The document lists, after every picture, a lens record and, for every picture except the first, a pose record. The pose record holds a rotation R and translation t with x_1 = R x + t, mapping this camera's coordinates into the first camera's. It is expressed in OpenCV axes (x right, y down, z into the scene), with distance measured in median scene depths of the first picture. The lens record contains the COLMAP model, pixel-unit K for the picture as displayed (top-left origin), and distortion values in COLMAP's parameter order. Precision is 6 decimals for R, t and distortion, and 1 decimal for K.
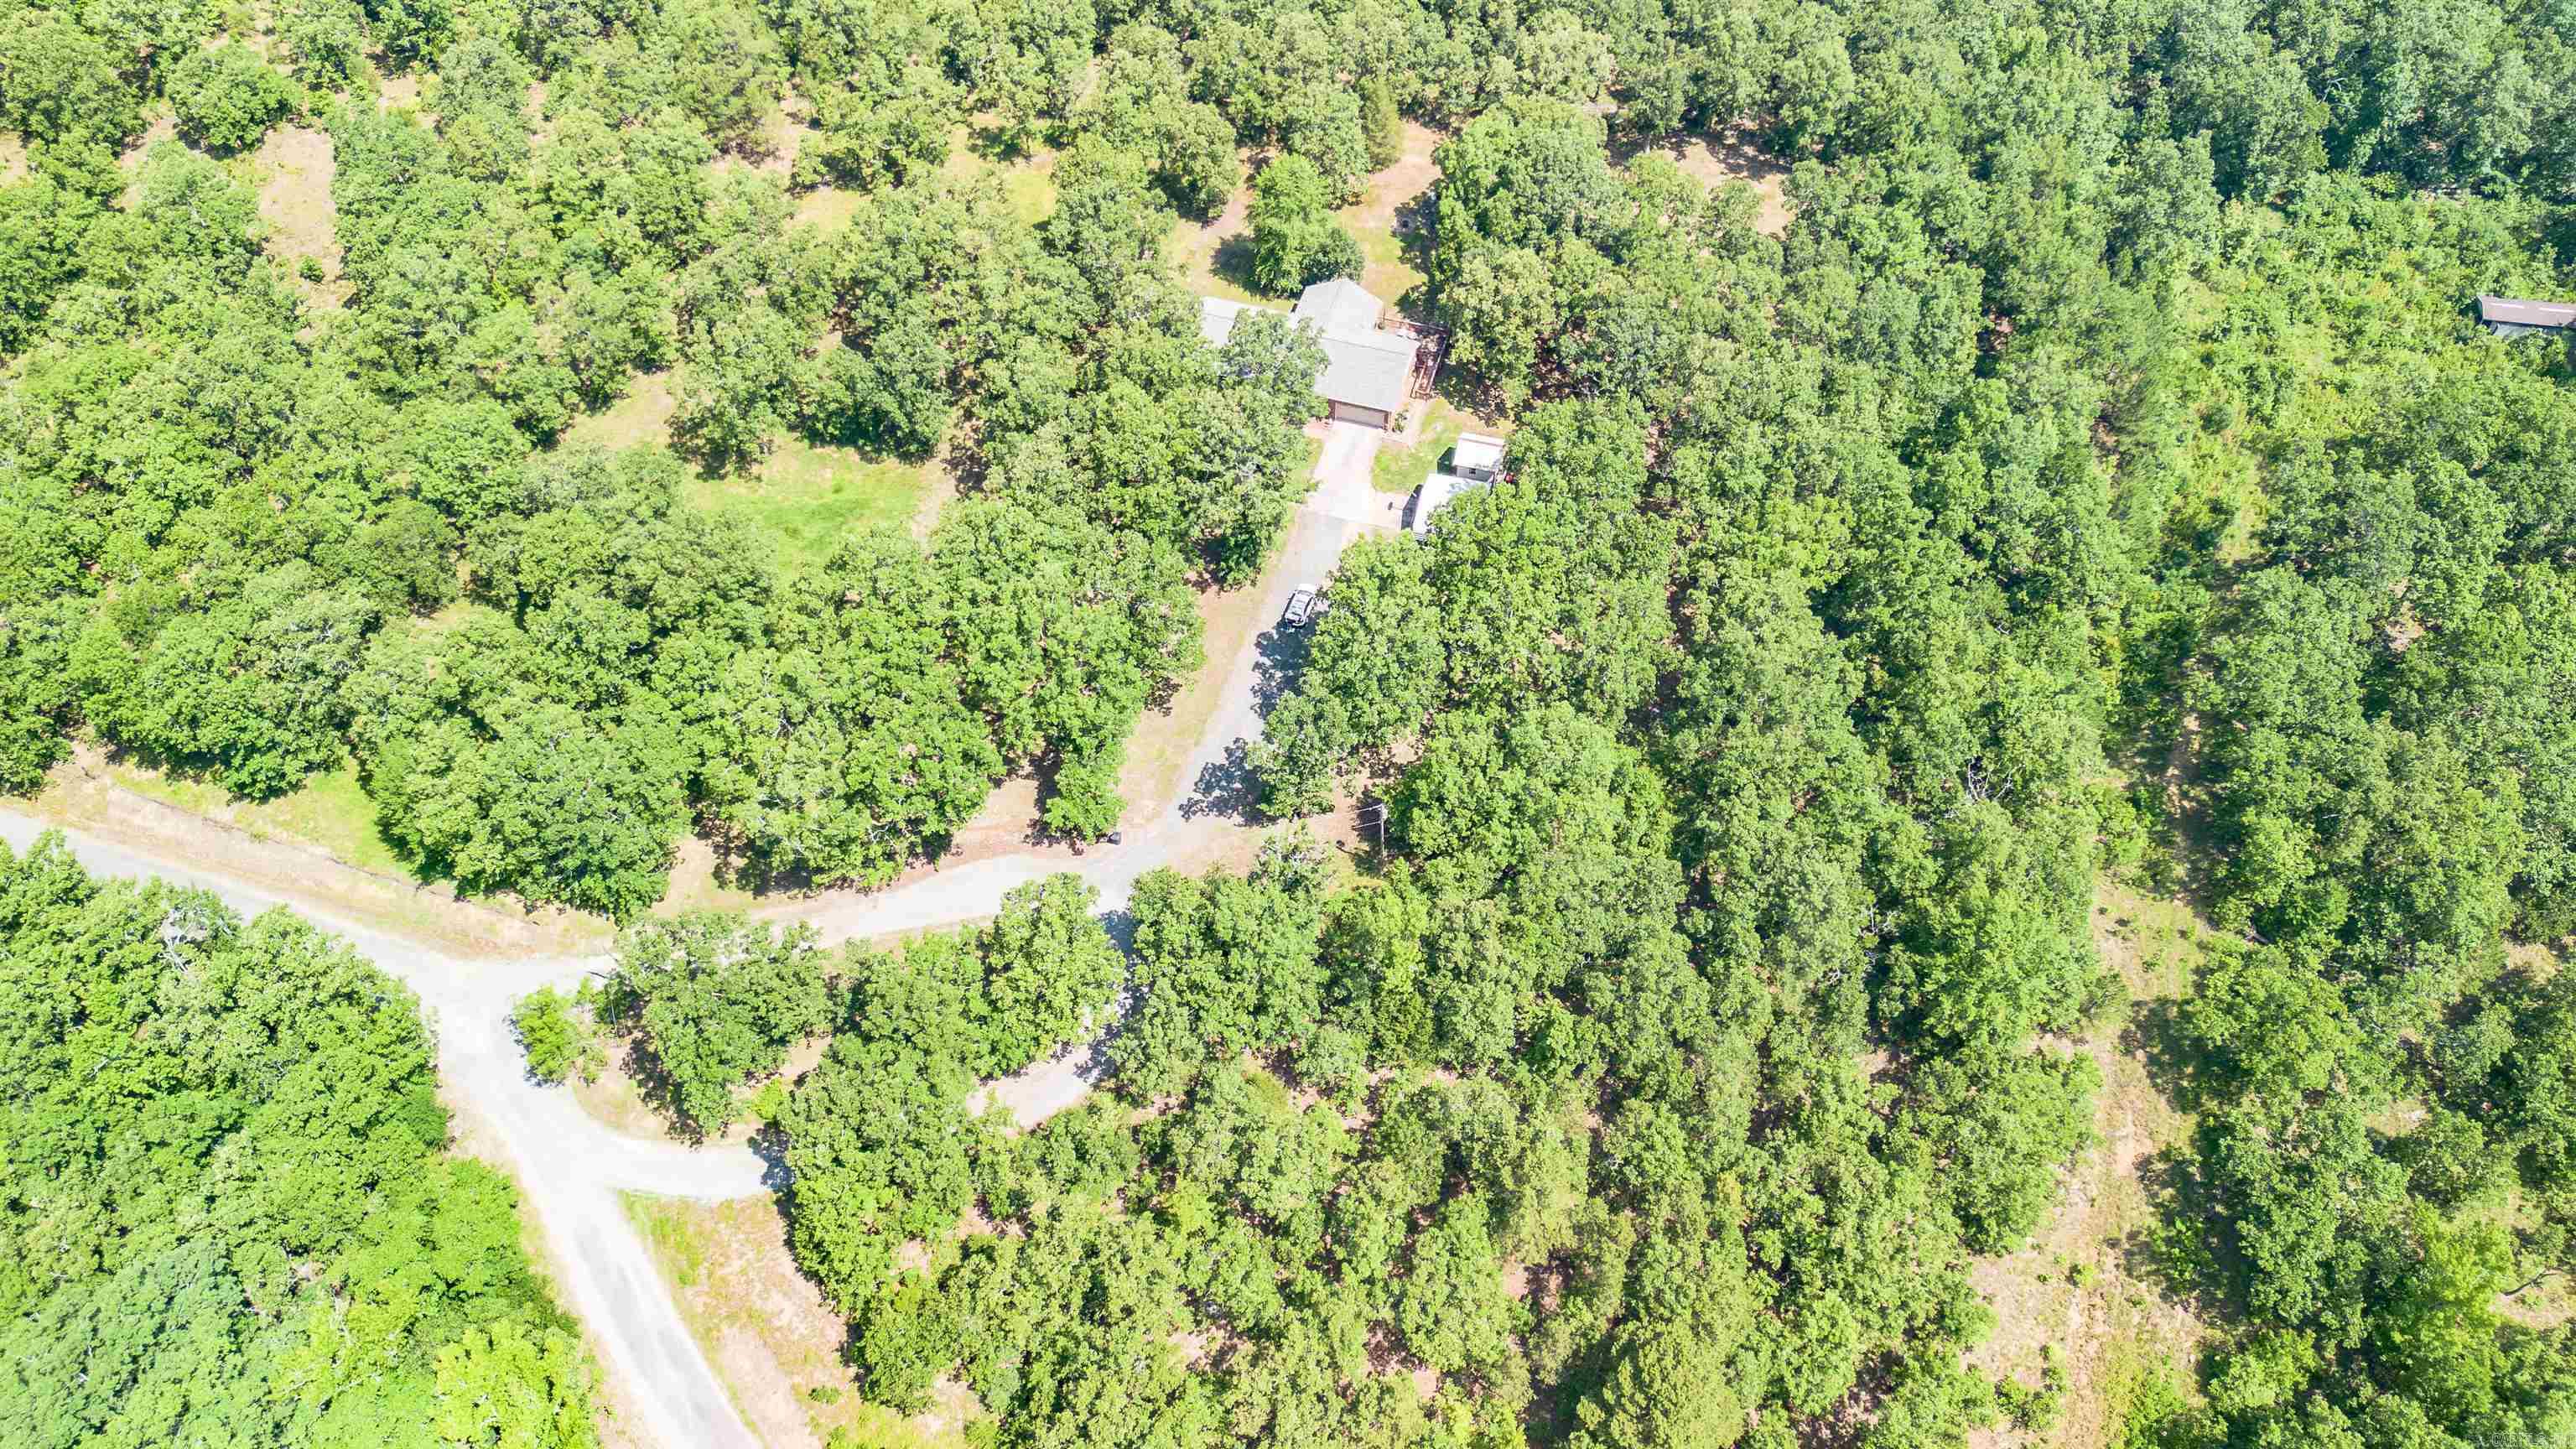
lens RADIAL K [[1796.6, 0, 1291.3], [0, 1796.6, 708.5], [0, 0, 1]] dist [0.074965, -0.066253]
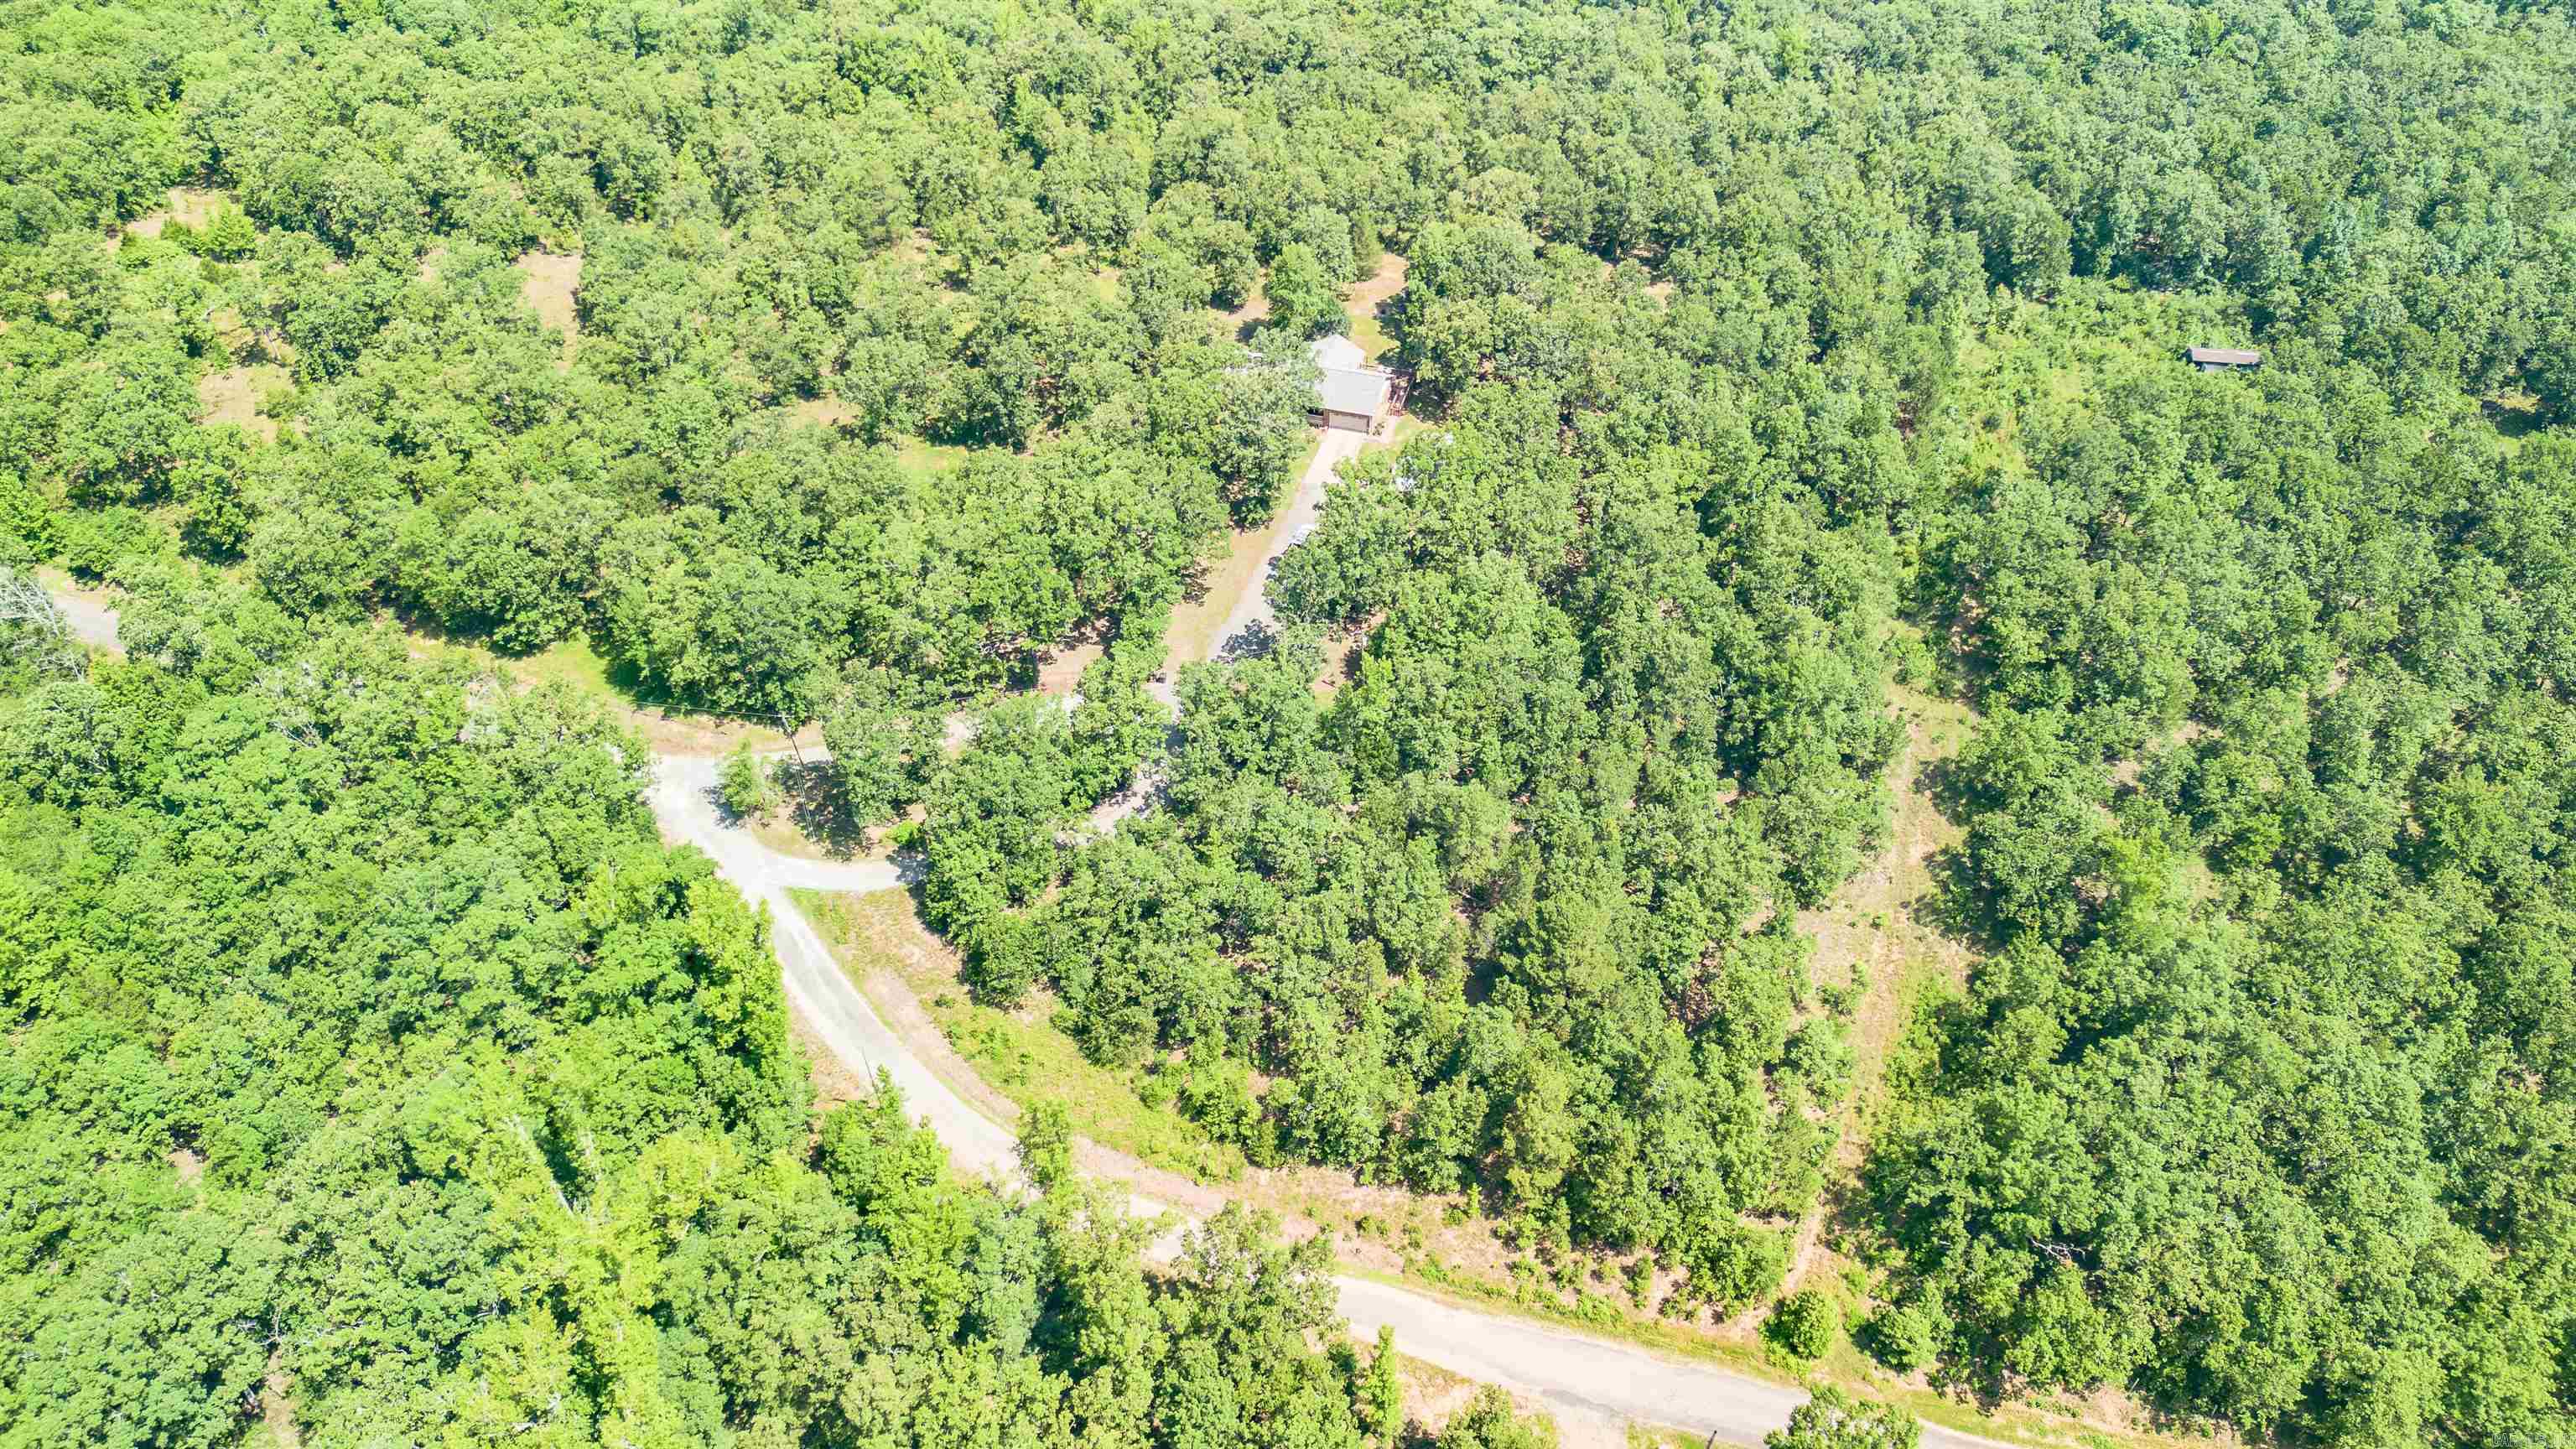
lens RADIAL K [[1796.6, 0, 1291.3], [0, 1796.6, 708.5], [0, 0, 1]] dist [0.074965, -0.066253]
pose [[0.999988, 0.003706, -0.003215, 0.001398], [-0.004294, 0.978094, -0.208121, 0.357835], [0.002374, 0.208132, 0.978098, -0.278693]]
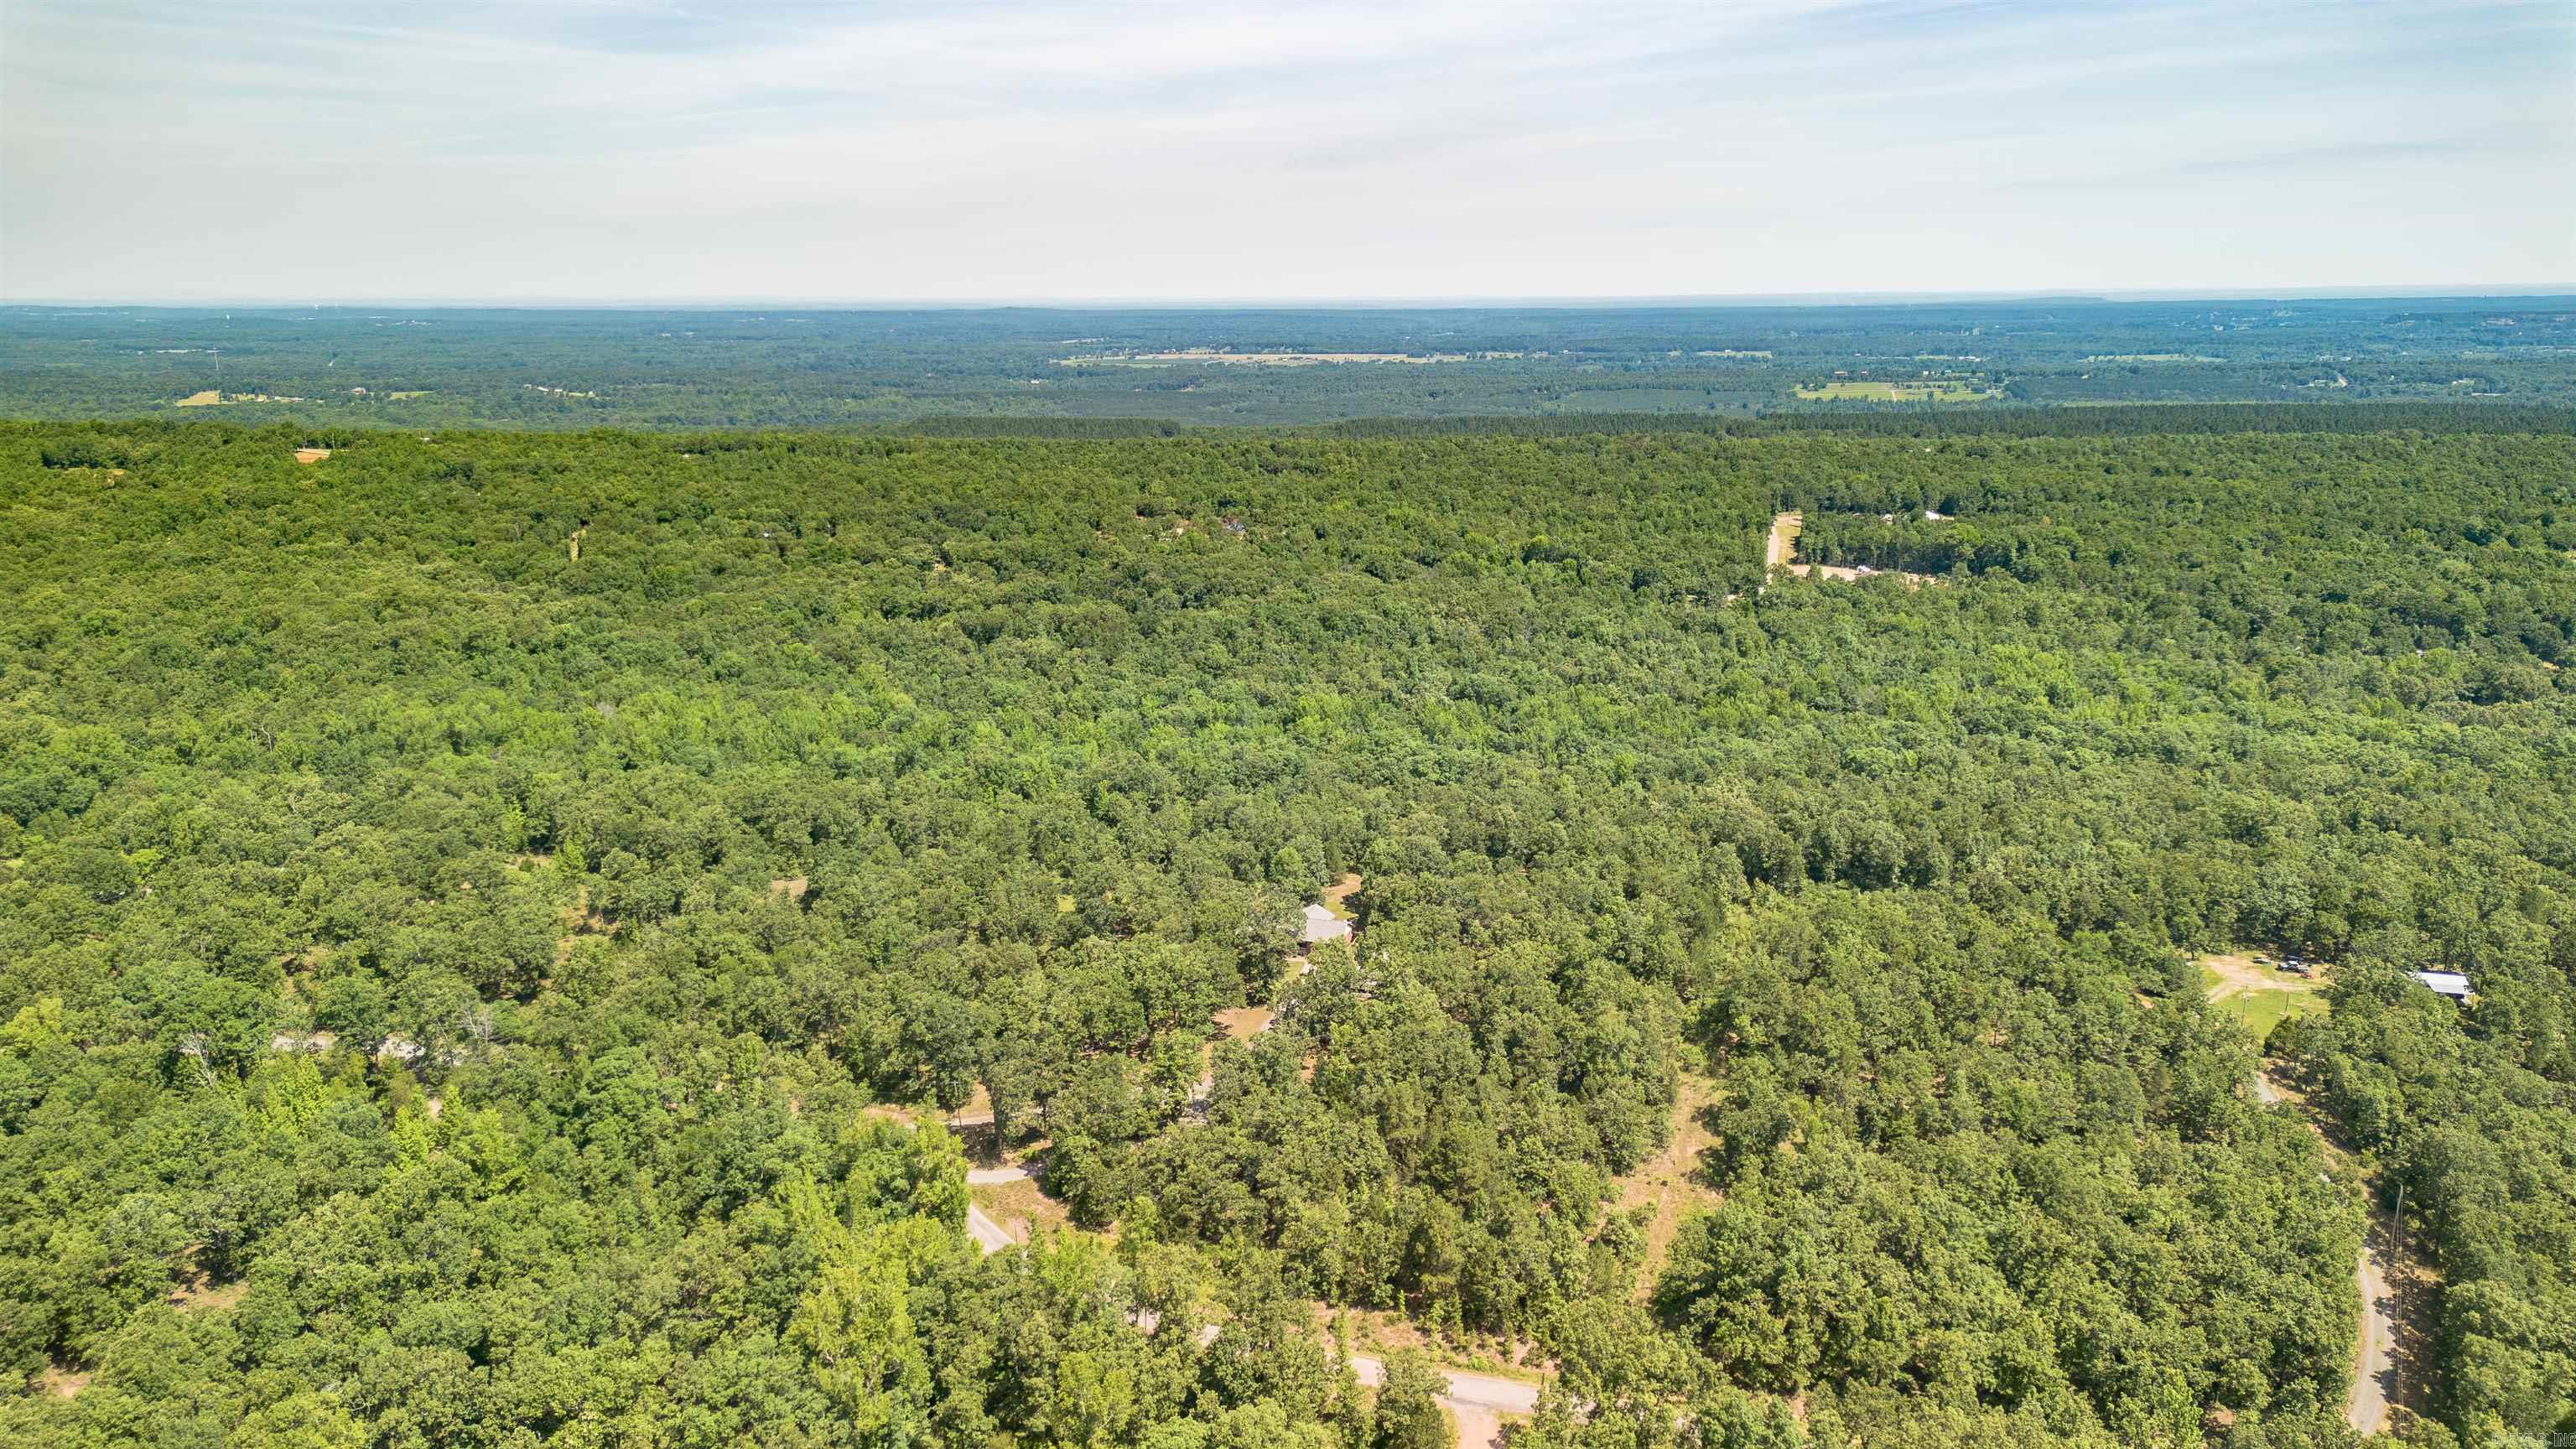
lens RADIAL K [[1796.6, 0, 1291.3], [0, 1796.6, 708.5], [0, 0, 1]] dist [0.074965, -0.066253]
pose [[0.999998, -0.000901, -0.001525, 0.006681], [-0.000274, 0.771919, -0.635721, 0.988624], [0.001750, 0.635720, 0.771918, -0.766966]]
